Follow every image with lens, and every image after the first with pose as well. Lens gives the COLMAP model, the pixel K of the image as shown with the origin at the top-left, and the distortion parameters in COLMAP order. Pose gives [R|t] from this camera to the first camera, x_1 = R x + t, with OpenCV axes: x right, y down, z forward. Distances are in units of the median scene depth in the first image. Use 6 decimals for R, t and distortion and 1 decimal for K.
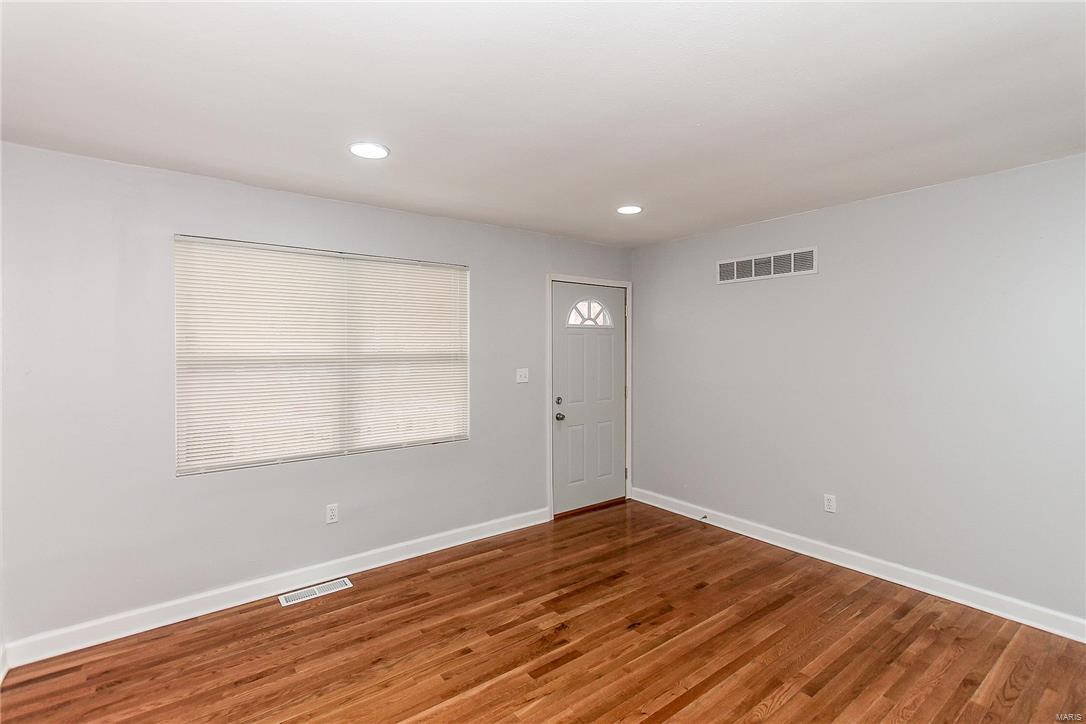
lens RADIAL K [[502.1, 0, 536.3], [0, 502.1, 351.1], [0, 0, 1]] dist [0.004921, 0.001883]
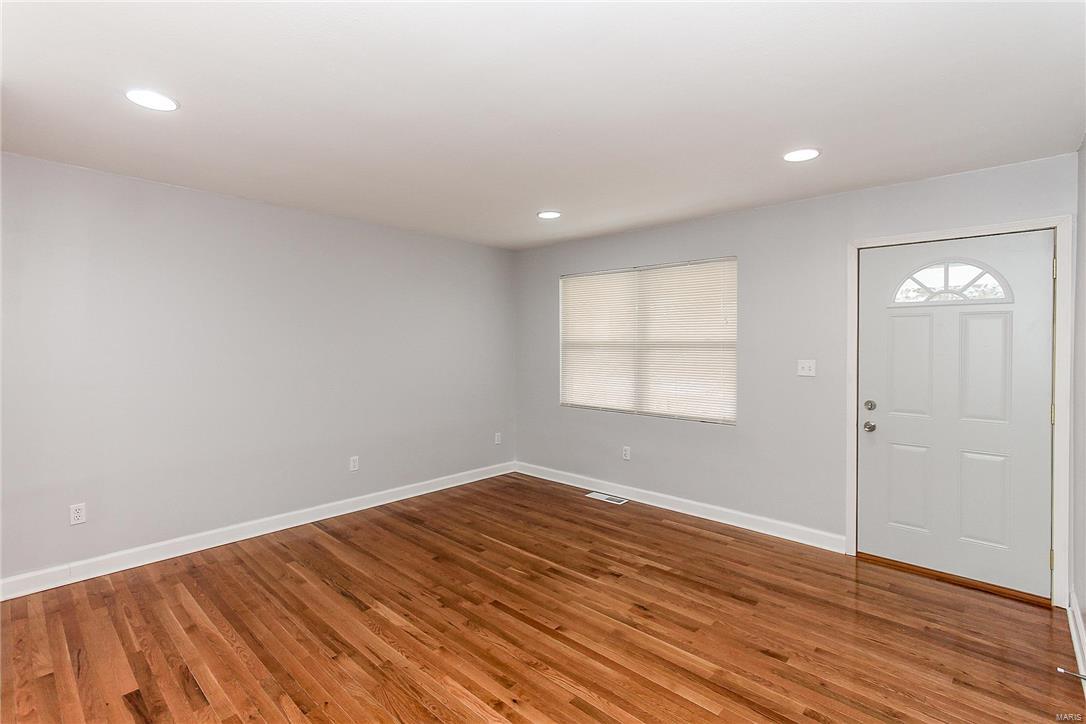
lens RADIAL K [[540.9, 0, 570.0], [0, 540.9, 347.8], [0, 0, 1]] dist [0.005145, 0.001028]
pose [[0.178578, 0.014946, -0.983812, 1.103666], [-0.008389, 0.999871, 0.013667, 0.006975], [0.983890, 0.005813, 0.178681, 0.588657]]
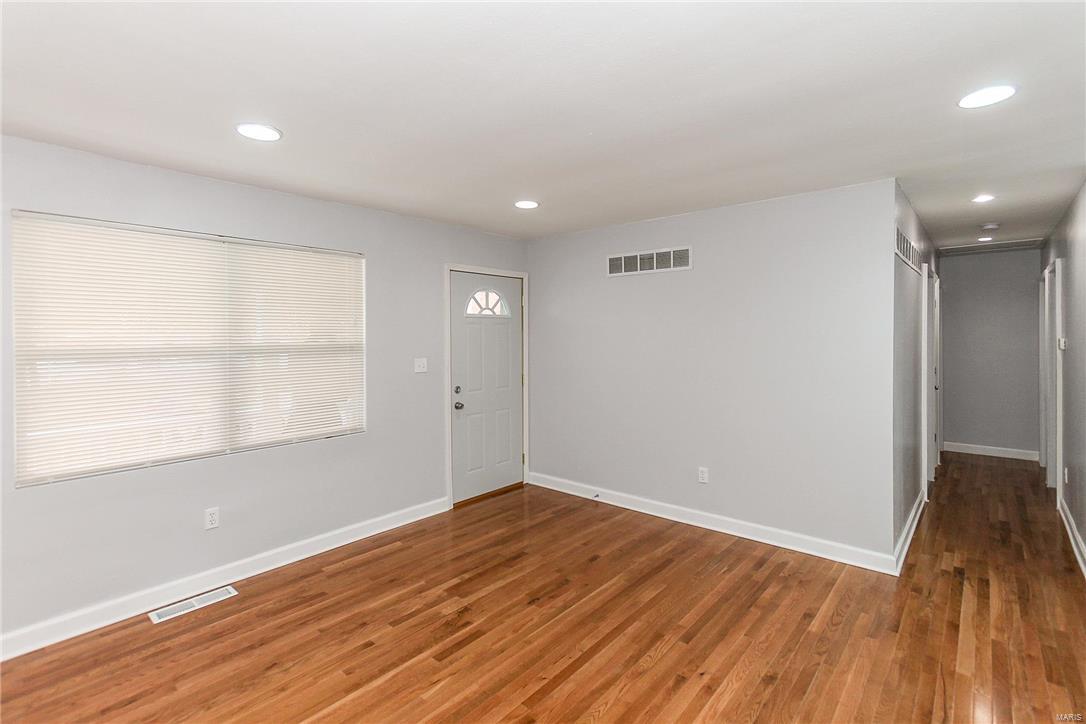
lens RADIAL K [[509.5, 0, 534.4], [0, 509.5, 340.9], [0, 0, 1]] dist [0.009221, -0.000611]
pose [[0.979068, -0.005665, 0.203453, -0.016838], [0.005117, 0.999982, 0.003219, -0.002566], [-0.203468, -0.002110, 0.979079, -0.041684]]
